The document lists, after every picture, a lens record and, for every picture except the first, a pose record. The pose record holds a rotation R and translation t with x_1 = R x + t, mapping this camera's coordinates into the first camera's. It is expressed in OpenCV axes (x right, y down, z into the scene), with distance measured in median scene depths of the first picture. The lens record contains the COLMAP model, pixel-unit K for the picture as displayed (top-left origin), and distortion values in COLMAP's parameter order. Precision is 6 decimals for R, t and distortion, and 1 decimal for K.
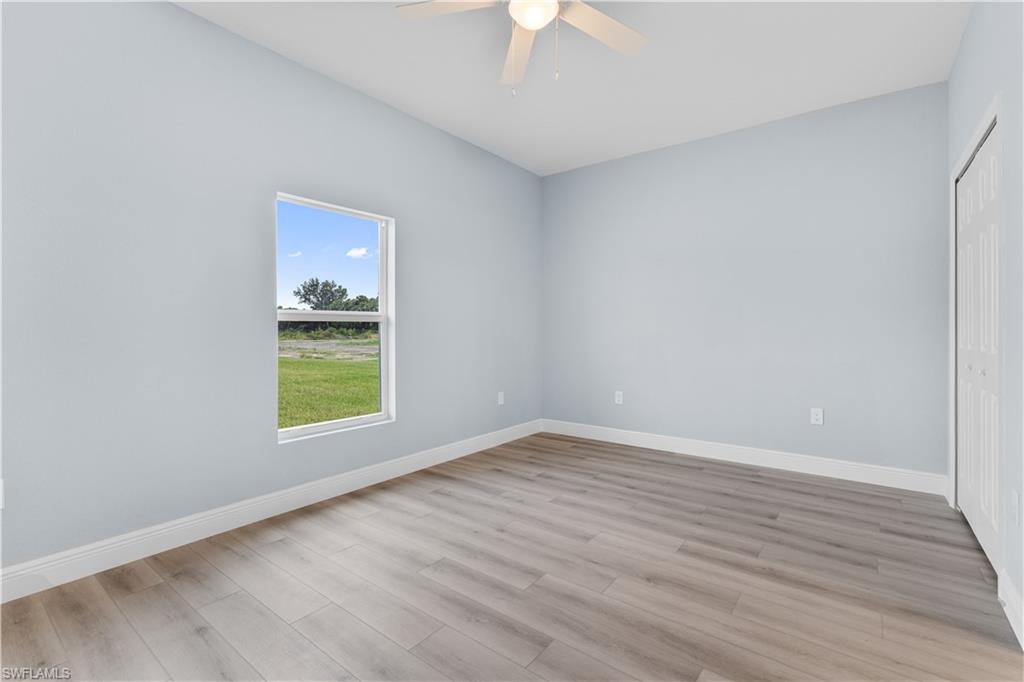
lens RADIAL K [[474.5, 0, 515.9], [0, 474.5, 337.7], [0, 0, 1]] dist [-0.002777, 0.000094]
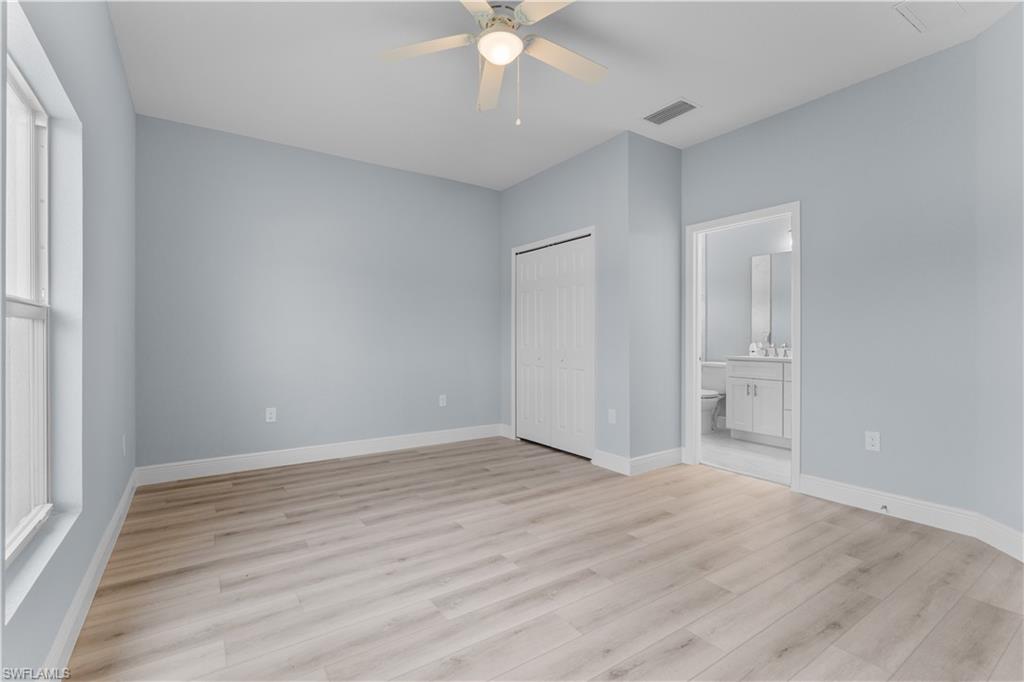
lens RADIAL K [[474.5, 0, 515.9], [0, 474.5, 337.7], [0, 0, 1]] dist [-0.002777, 0.000094]
pose [[0.287180, 0.003898, 0.957869, -0.724359], [0.013814, 0.999871, -0.008211, -0.004396], [-0.957777, 0.015590, 0.287089, 0.457735]]
